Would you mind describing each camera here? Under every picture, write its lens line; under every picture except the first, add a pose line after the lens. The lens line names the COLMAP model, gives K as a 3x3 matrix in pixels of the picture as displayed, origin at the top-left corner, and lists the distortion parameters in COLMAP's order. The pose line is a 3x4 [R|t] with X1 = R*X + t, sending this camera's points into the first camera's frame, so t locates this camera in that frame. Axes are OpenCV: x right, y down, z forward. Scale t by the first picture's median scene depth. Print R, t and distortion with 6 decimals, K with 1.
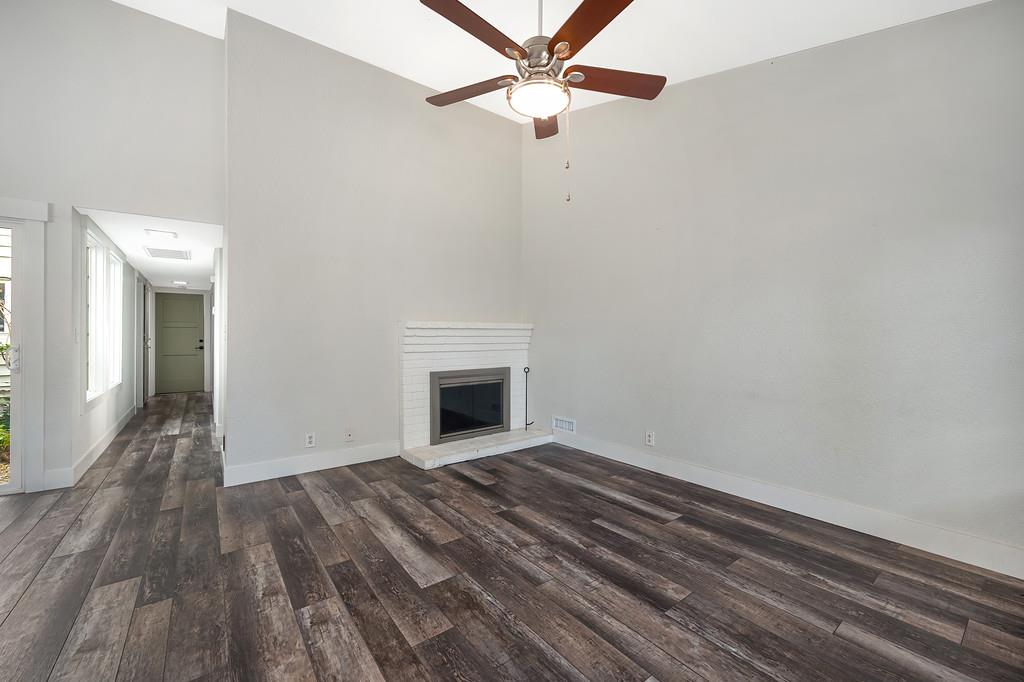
lens RADIAL K [[408.1, 0, 516.2], [0, 408.1, 331.7], [0, 0, 1]] dist [0.000038, -0.000252]
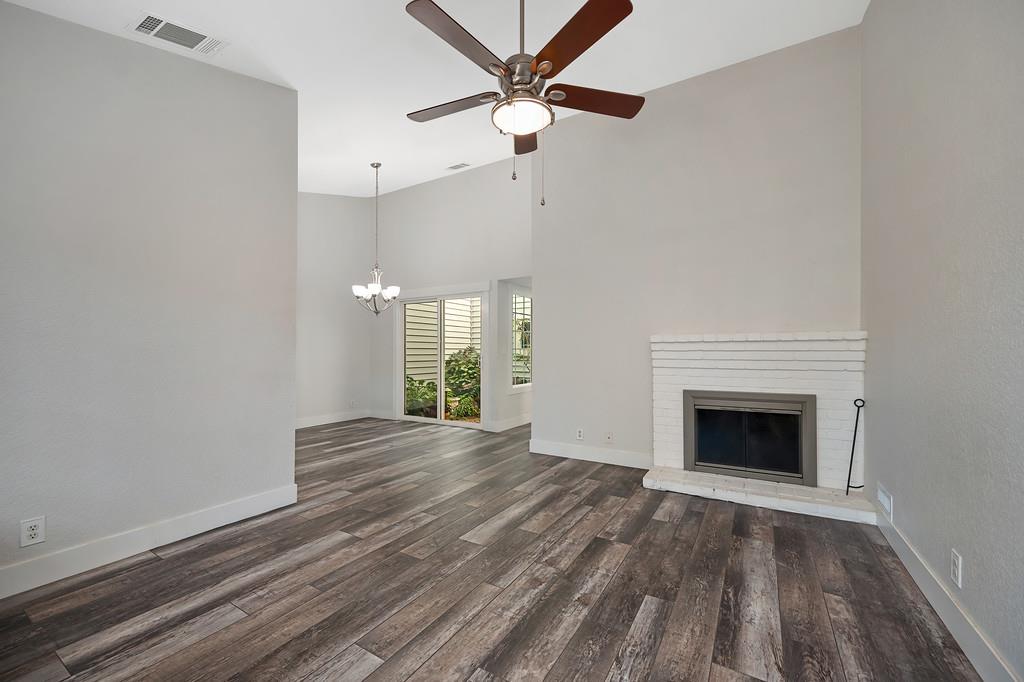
lens RADIAL K [[408.1, 0, 514.7], [0, 408.1, 345.3], [0, 0, 1]] dist [0.000038, -0.000252]
pose [[0.371178, -0.011184, -0.928494, 0.669087], [0.010912, 0.999911, -0.007682, 0.004056], [0.928498, -0.007280, 0.371267, 0.415042]]
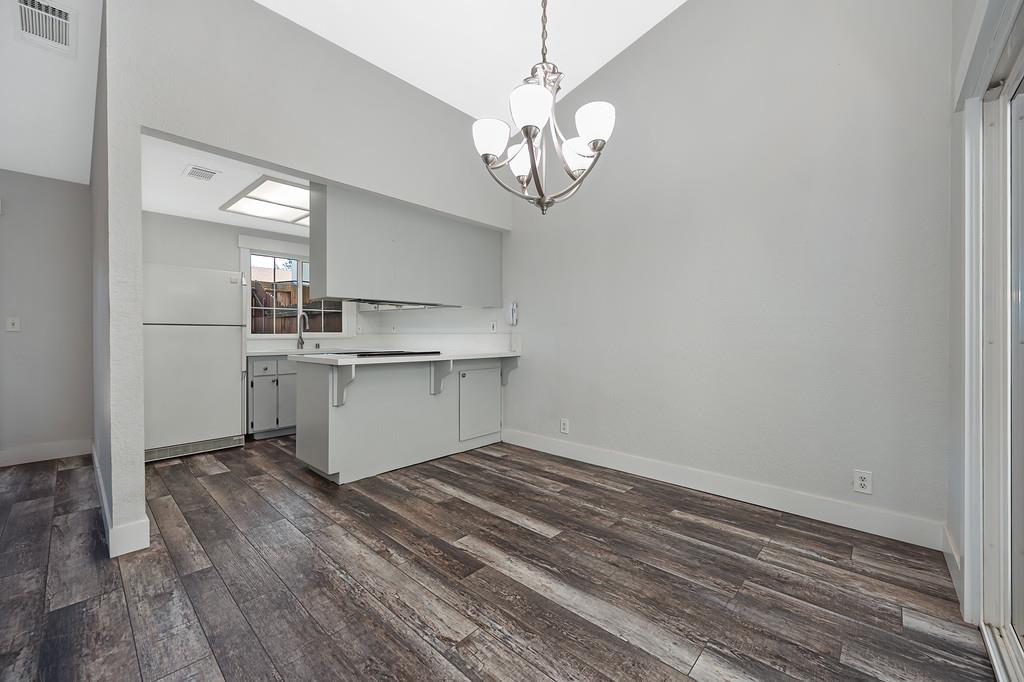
lens RADIAL K [[408.1, 0, 512.9], [0, 408.1, 341.8], [0, 0, 1]] dist [0.000038, -0.000252]
pose [[-0.985329, 0.008208, -0.170468, -1.007687], [0.006067, 0.999896, 0.013081, 0.025010], [0.170558, 0.011855, -0.985276, 1.044233]]
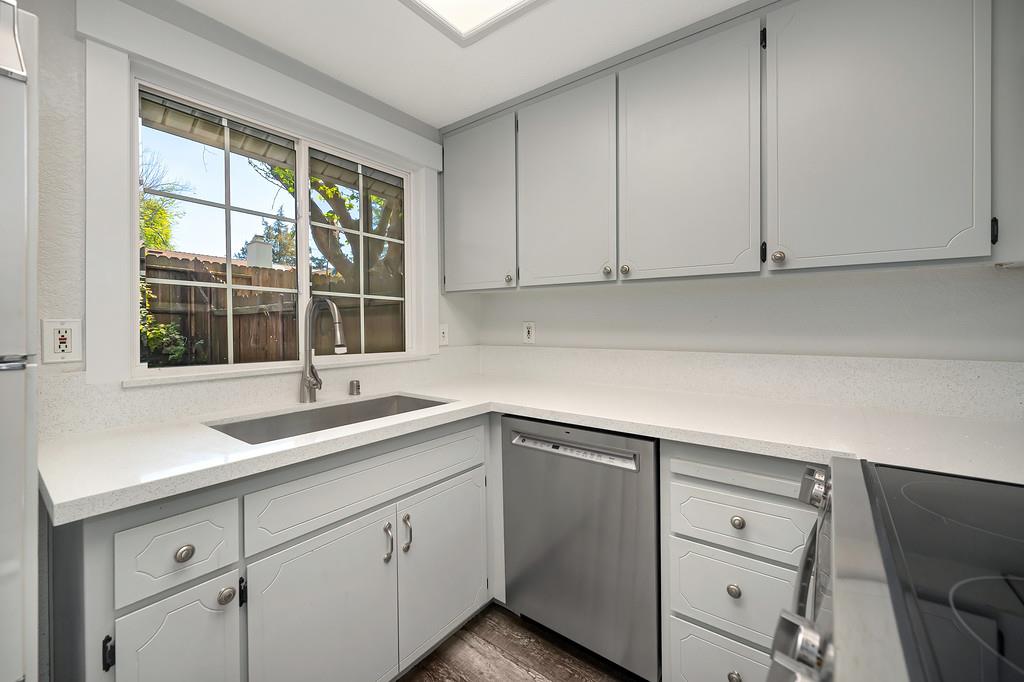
lens RADIAL K [[408.1, 0, 506.2], [0, 408.1, 324.4], [0, 0, 1]] dist [0.000038, -0.000252]
pose [[-0.970981, 0.017386, -0.238525, -0.565341], [0.018619, 0.999822, -0.002917, -0.029378], [0.238432, -0.007273, -0.971132, -0.139986]]
